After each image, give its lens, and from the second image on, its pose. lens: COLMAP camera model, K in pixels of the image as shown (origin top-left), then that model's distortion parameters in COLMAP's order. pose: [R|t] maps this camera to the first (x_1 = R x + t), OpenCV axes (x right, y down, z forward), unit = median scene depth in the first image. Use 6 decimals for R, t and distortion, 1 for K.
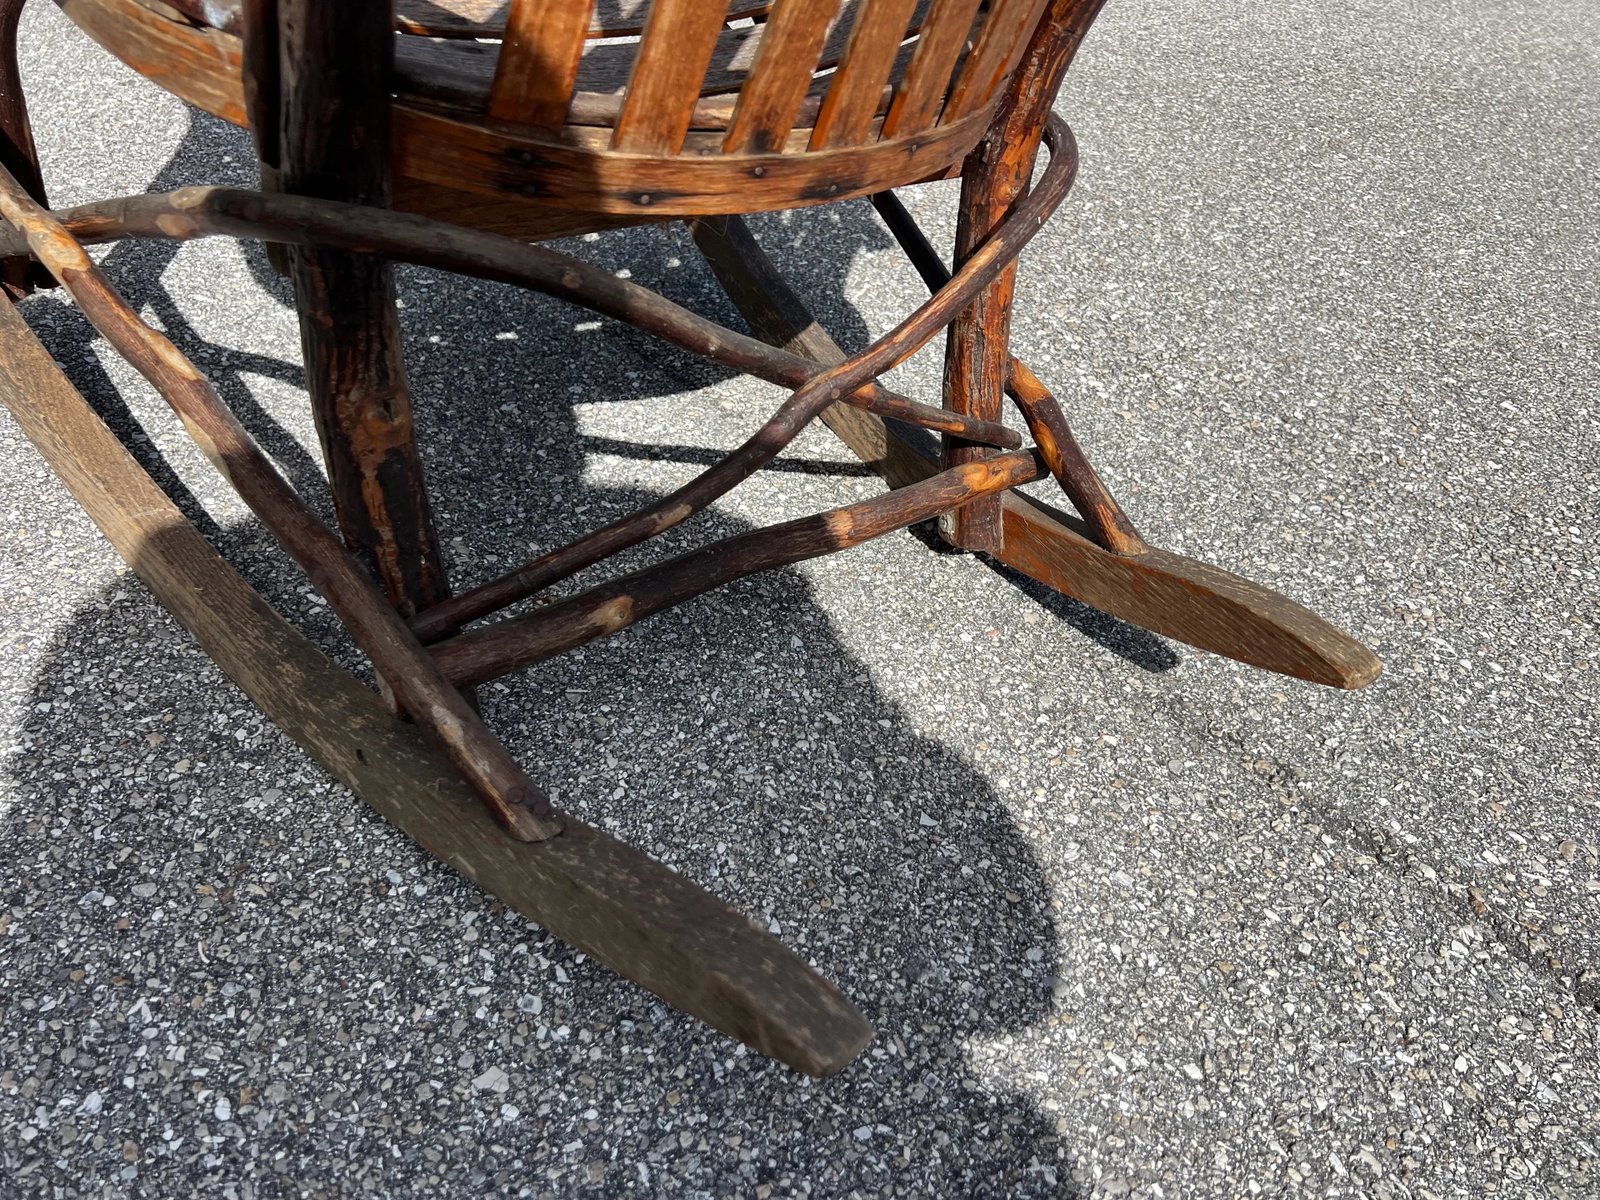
lens RADIAL K [[1215.7, 0, 804.3], [0, 1215.7, 595.3], [0, 0, 1]] dist [0.045300, -0.055108]
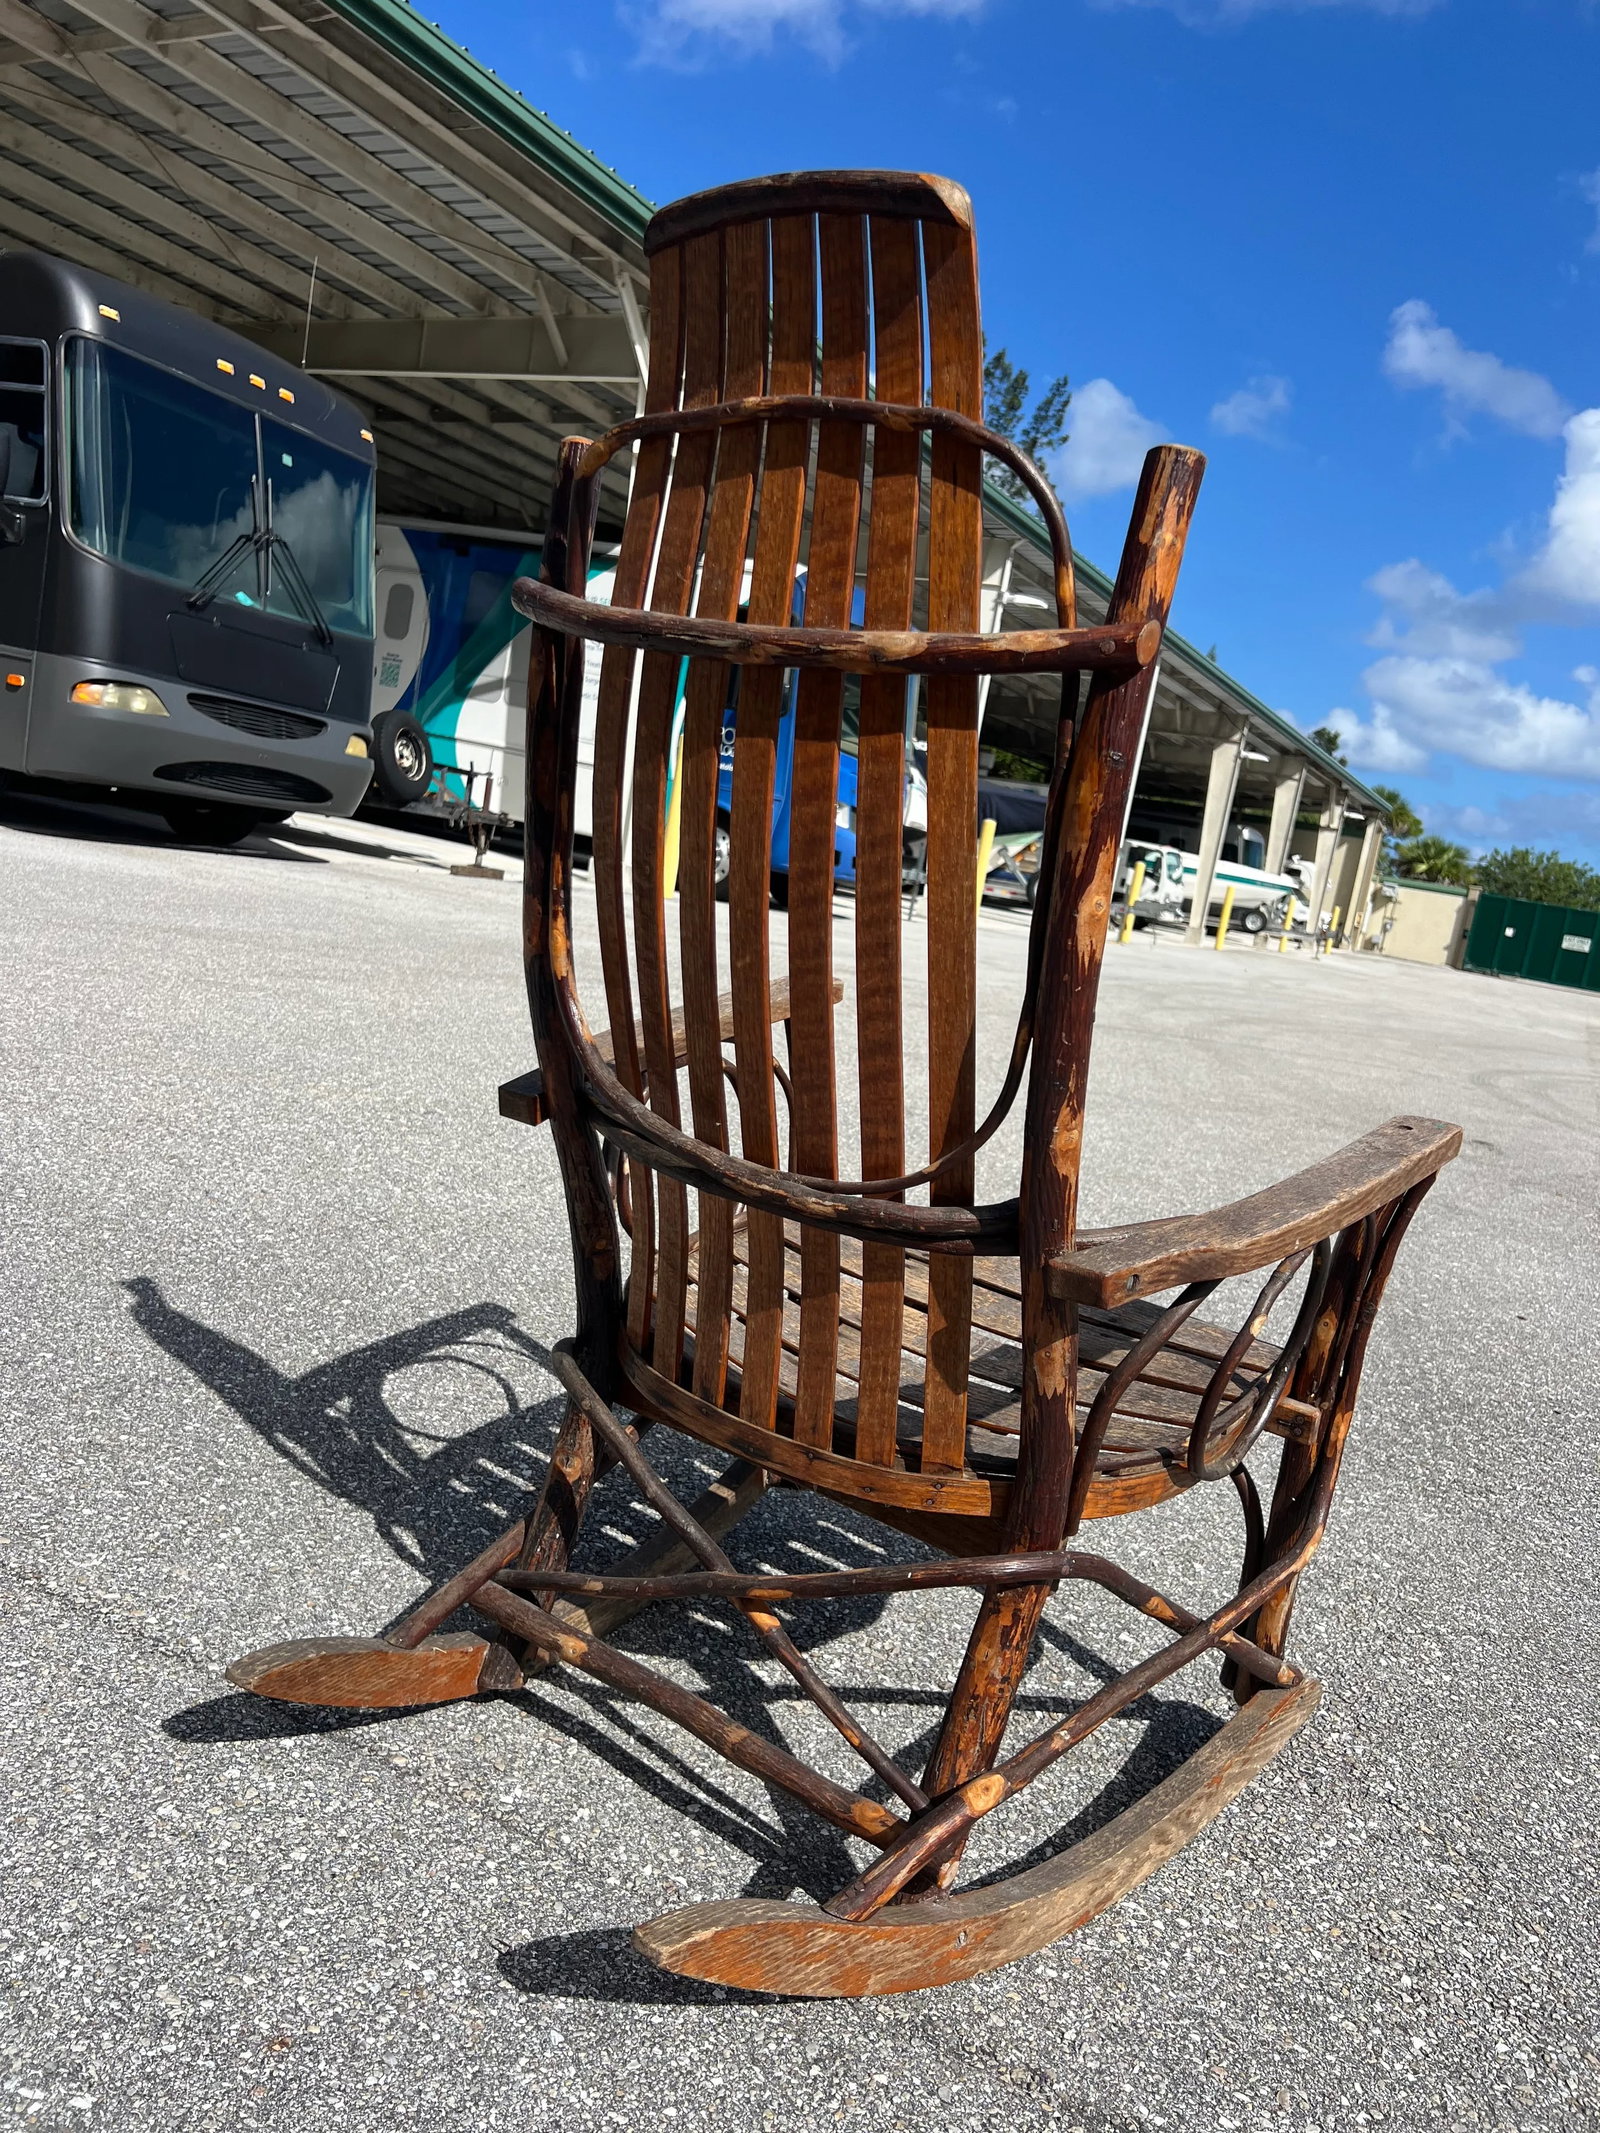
lens RADIAL K [[1620.7, 0, 803.7], [0, 1620.7, 1067.8], [0, 0, 1]] dist [0.045300, -0.055108]
pose [[0.937387, -0.010011, 0.348146, -0.270048], [0.169091, 0.886962, -0.429775, -0.052672], [-0.304490, 0.461734, 0.833119, -0.494858]]
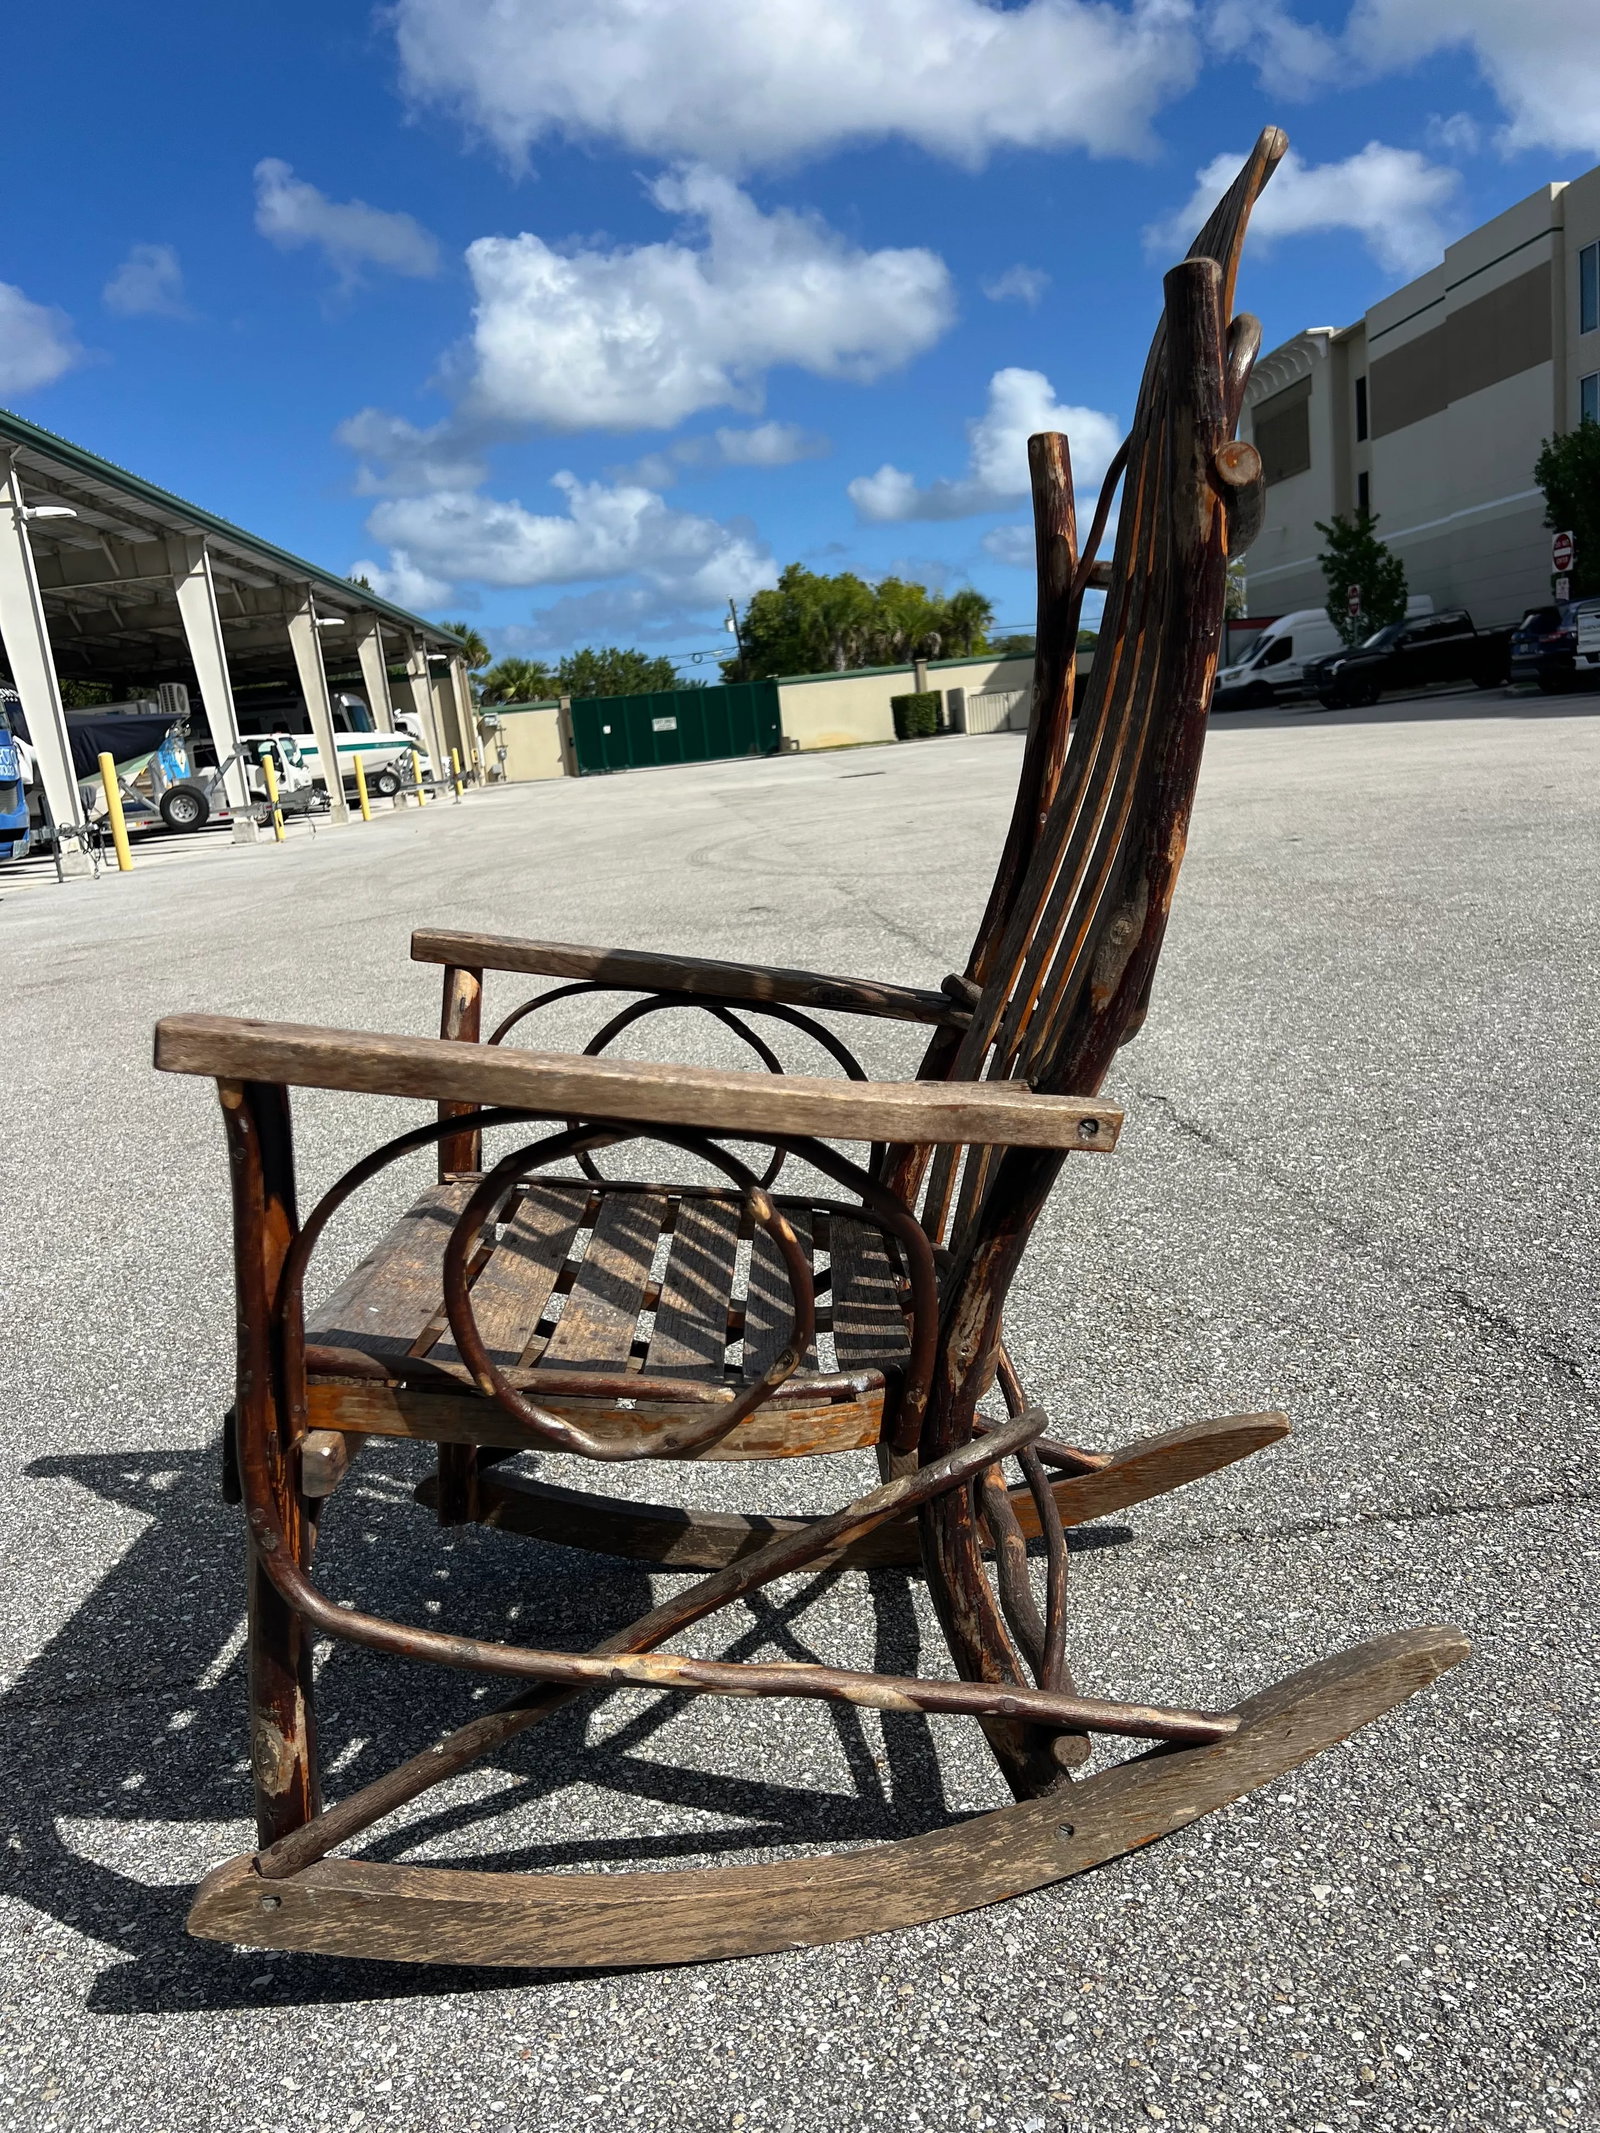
lens RADIAL K [[1620.7, 0, 807.1], [0, 1620.7, 1065.8], [0, 0, 1]] dist [0.045300, -0.055108]
pose [[0.602624, -0.337505, 0.723143, -1.185897], [0.624148, 0.763995, -0.163557, -0.299930], [-0.497276, 0.549912, 0.671054, -0.398201]]
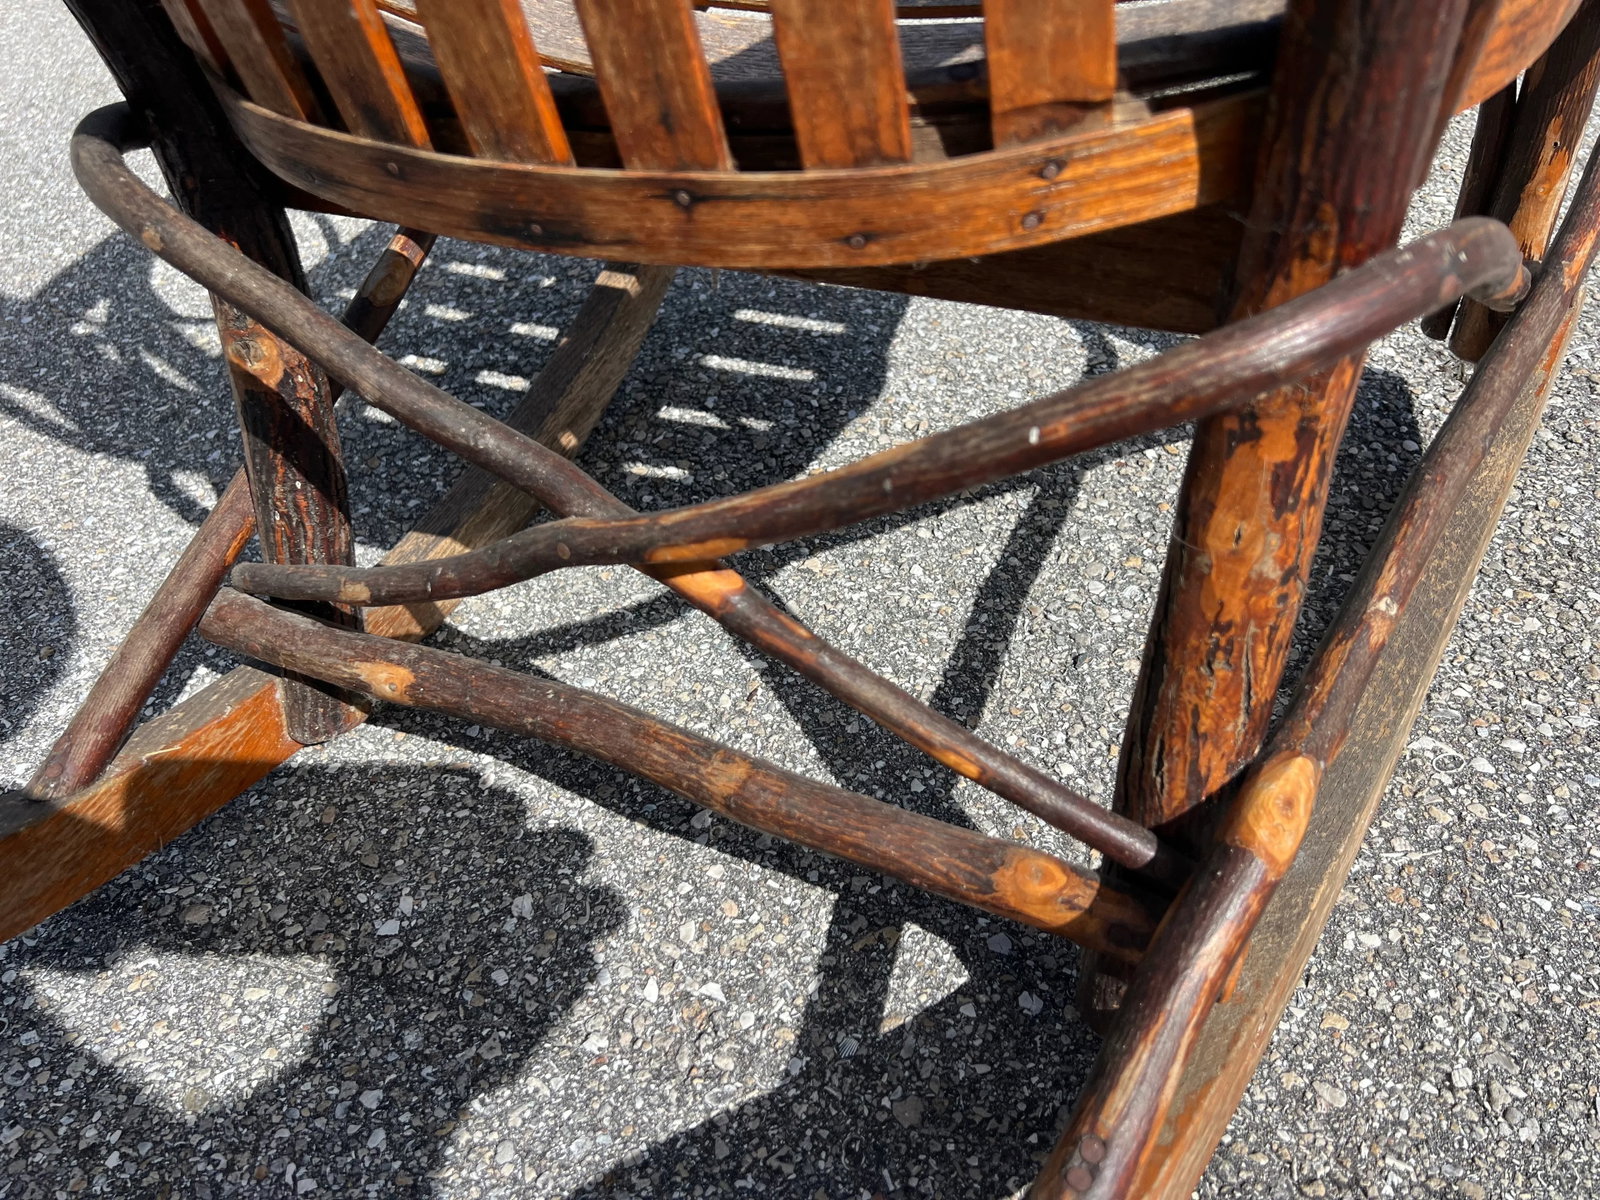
lens RADIAL K [[1215.7, 0, 807.7], [0, 1215.7, 605.0], [0, 0, 1]] dist [0.045300, -0.055108]
pose [[0.852655, -0.463726, 0.240702, 0.134779], [0.452327, 0.885751, 0.104141, -0.285350], [-0.261495, 0.020080, 0.964996, 0.531890]]
